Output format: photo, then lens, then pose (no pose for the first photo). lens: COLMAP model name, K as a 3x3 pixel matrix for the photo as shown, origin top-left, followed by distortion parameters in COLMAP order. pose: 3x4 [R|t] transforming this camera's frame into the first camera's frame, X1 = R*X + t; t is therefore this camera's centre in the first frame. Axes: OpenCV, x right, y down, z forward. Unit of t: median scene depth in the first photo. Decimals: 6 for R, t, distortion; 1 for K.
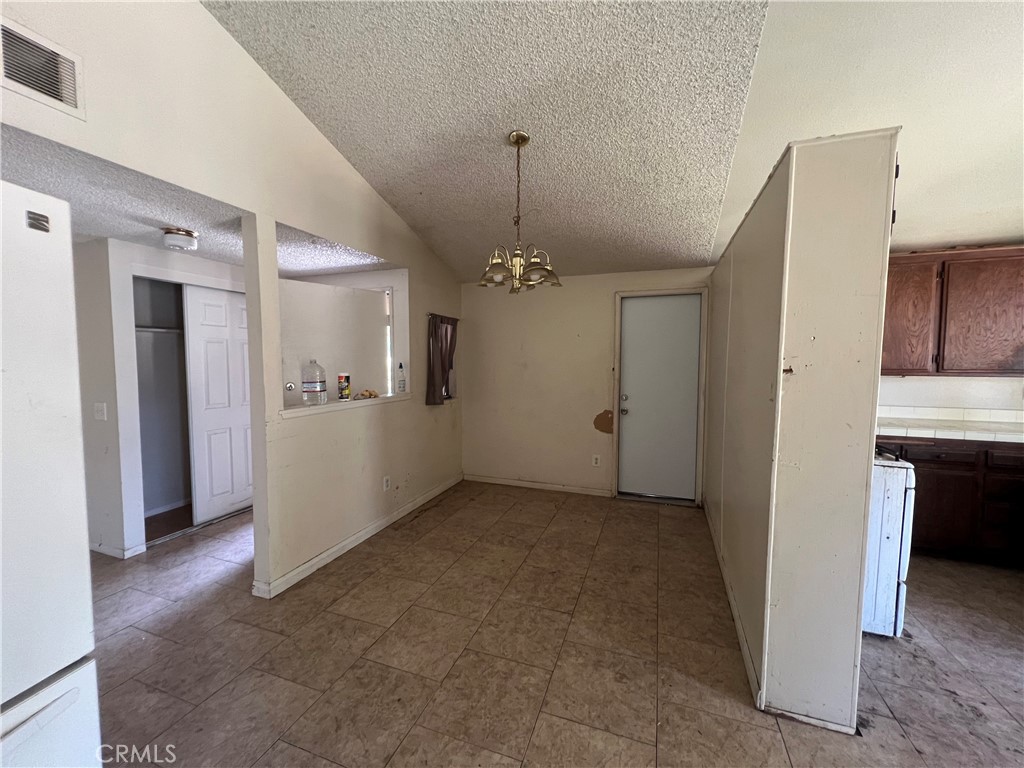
lens RADIAL K [[410.8, 0, 510.2], [0, 410.8, 384.1], [0, 0, 1]] dist [-0.002834, 0.000888]
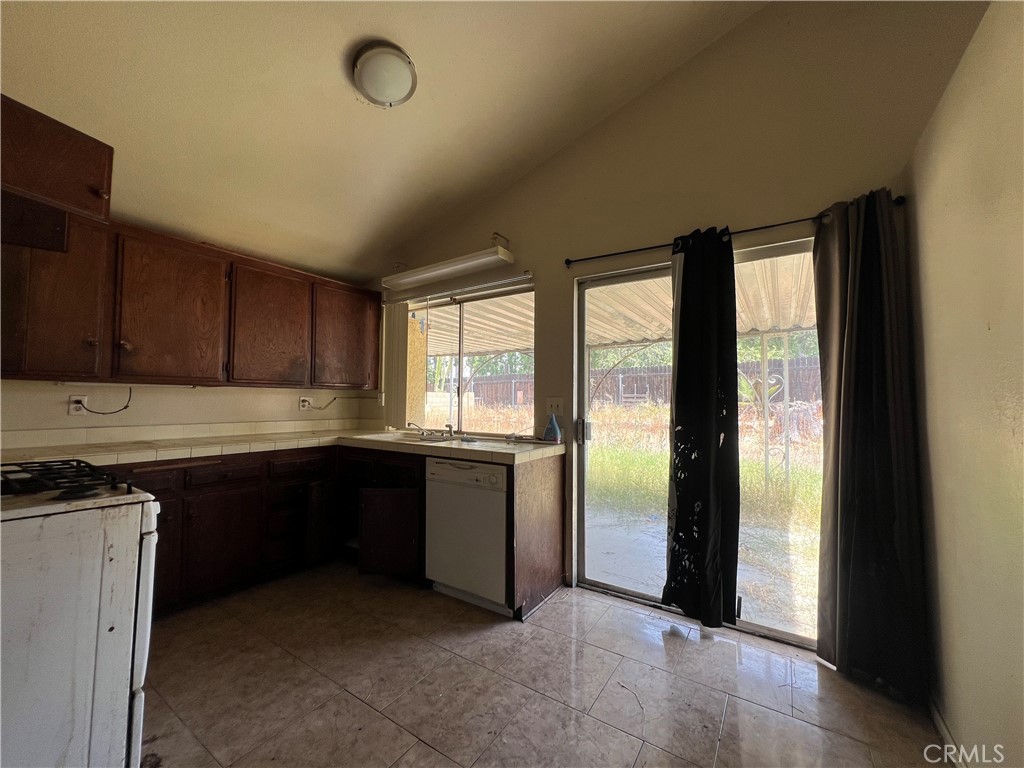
lens RADIAL K [[410.8, 0, 510.2], [0, 410.8, 384.1], [0, 0, 1]] dist [-0.002834, 0.000888]
pose [[0.233891, 0.040636, 0.971413, 0.335795], [0.050152, 0.997292, -0.053793, 0.060282], [-0.970969, 0.061300, 0.231219, 0.204340]]
